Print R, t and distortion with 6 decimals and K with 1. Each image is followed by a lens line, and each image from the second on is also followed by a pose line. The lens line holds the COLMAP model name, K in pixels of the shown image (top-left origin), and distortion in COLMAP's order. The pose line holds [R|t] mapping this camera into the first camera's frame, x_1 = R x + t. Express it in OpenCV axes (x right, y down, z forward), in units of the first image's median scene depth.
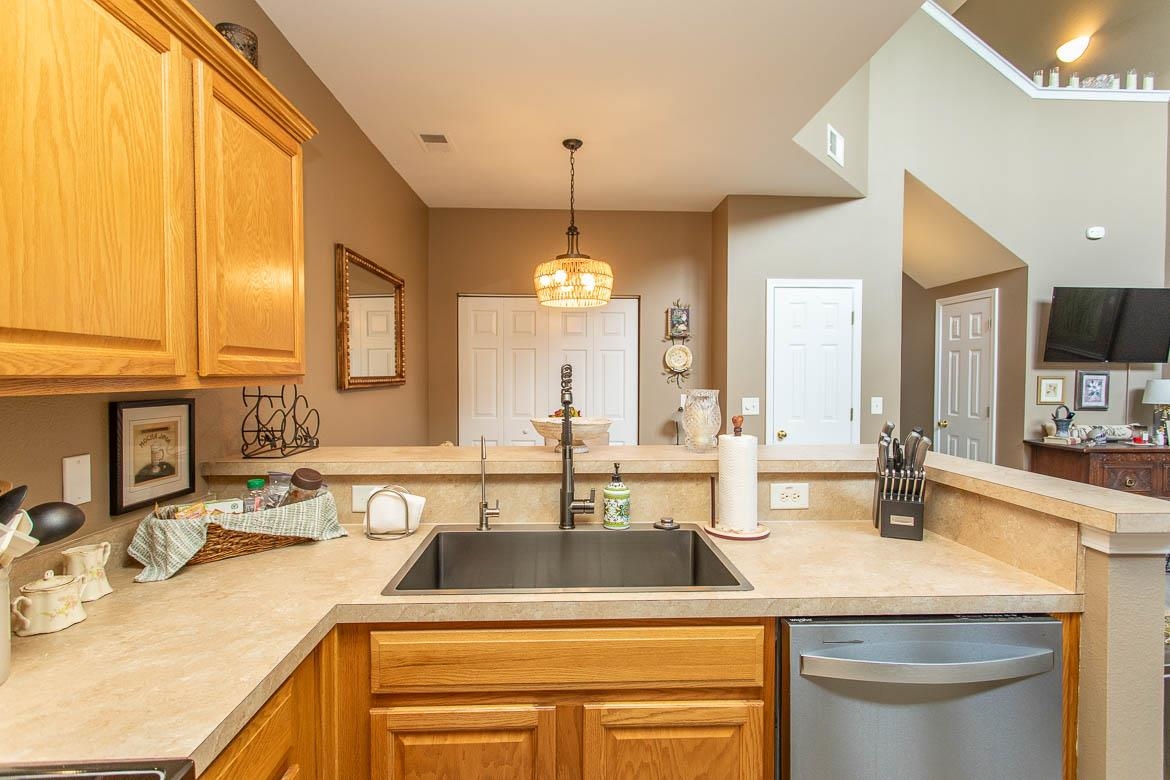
lens RADIAL K [[549.7, 0, 585.0], [0, 549.7, 390.0], [0, 0, 1]] dist [-0.001370, -0.000228]
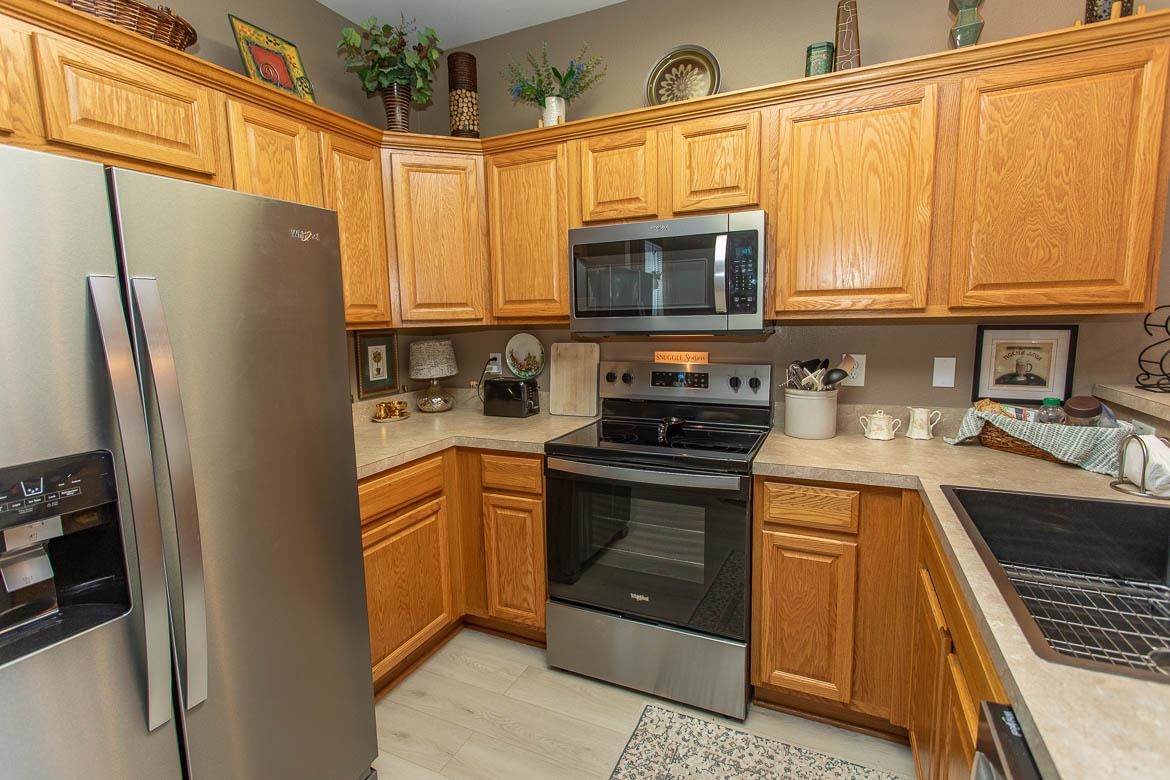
lens RADIAL K [[549.7, 0, 585.0], [0, 549.7, 390.0], [0, 0, 1]] dist [-0.001370, -0.000228]
pose [[-0.454057, 0.125951, -0.882025, 1.029757], [-0.004000, 0.989660, 0.143380, -0.013817], [0.890964, 0.068631, -0.448858, 0.799461]]
